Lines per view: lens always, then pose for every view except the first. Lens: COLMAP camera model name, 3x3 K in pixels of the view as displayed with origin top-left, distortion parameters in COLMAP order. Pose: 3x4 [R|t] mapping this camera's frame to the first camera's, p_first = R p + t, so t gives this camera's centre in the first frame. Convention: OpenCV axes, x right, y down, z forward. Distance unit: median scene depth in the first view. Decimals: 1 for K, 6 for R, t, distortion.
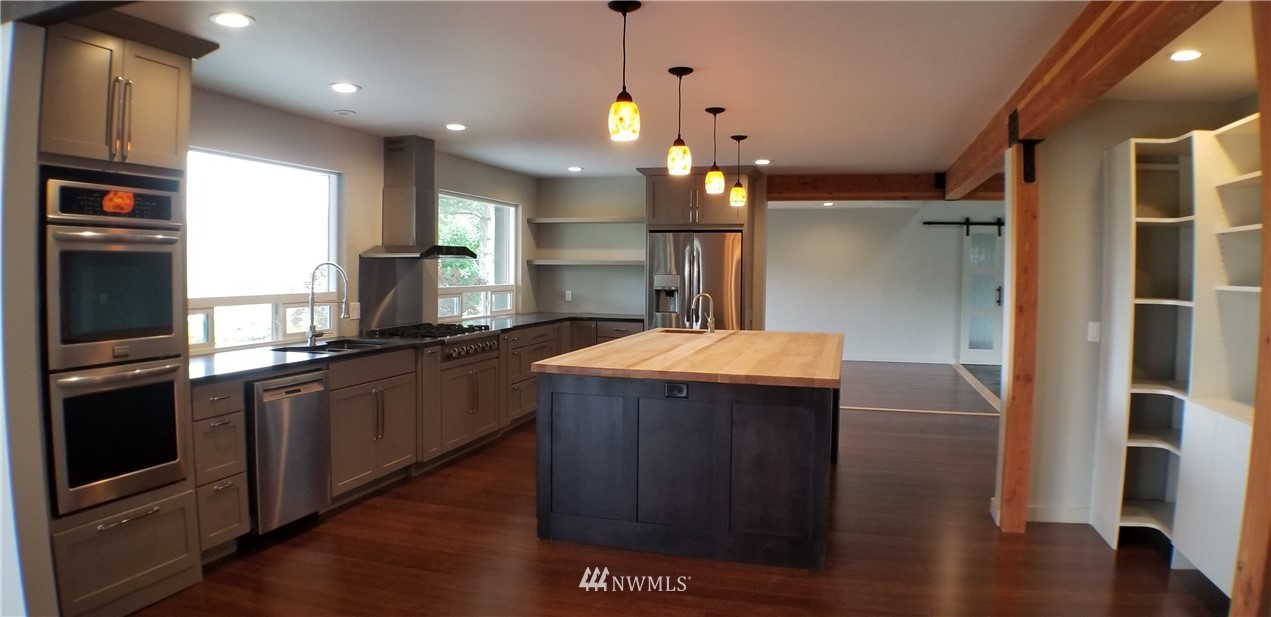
lens RADIAL K [[818.2, 0, 595.8], [0, 818.2, 309.1], [0, 0, 1]] dist [-0.135345, -0.005096]
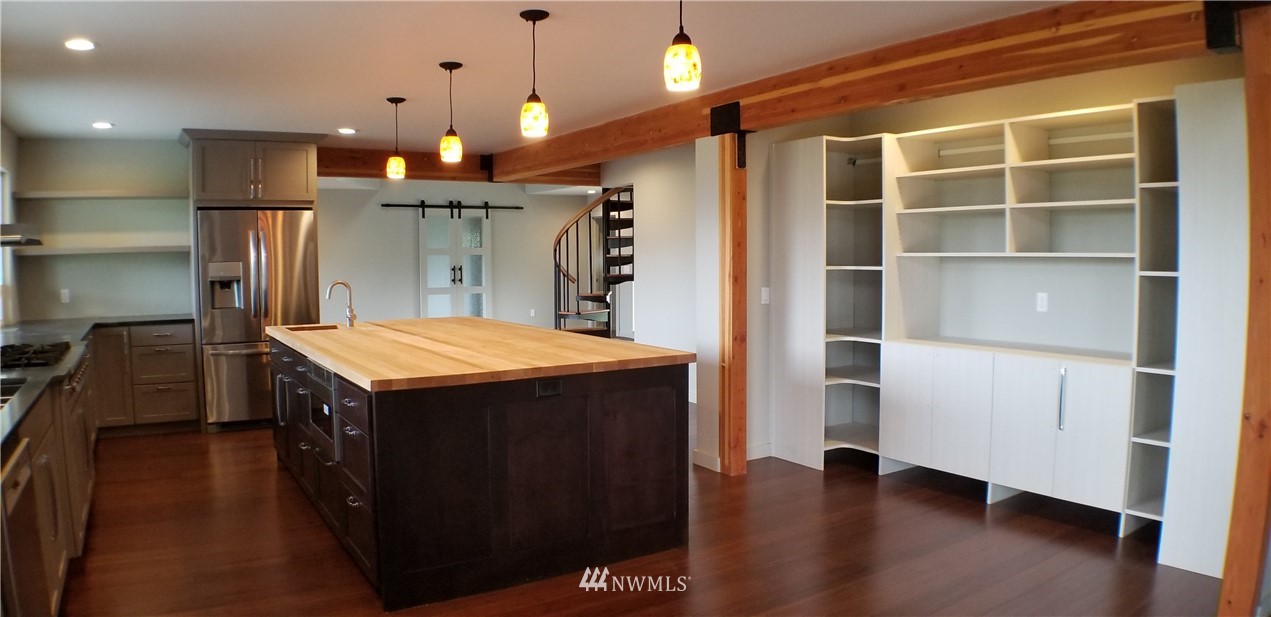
lens RADIAL K [[818.2, 0, 595.8], [0, 818.2, 309.1], [0, 0, 1]] dist [-0.135345, -0.005096]
pose [[0.659530, -0.065176, 0.748848, -0.463963], [0.052815, 0.997790, 0.040327, -0.014066], [-0.749821, 0.012954, 0.661514, 0.359174]]
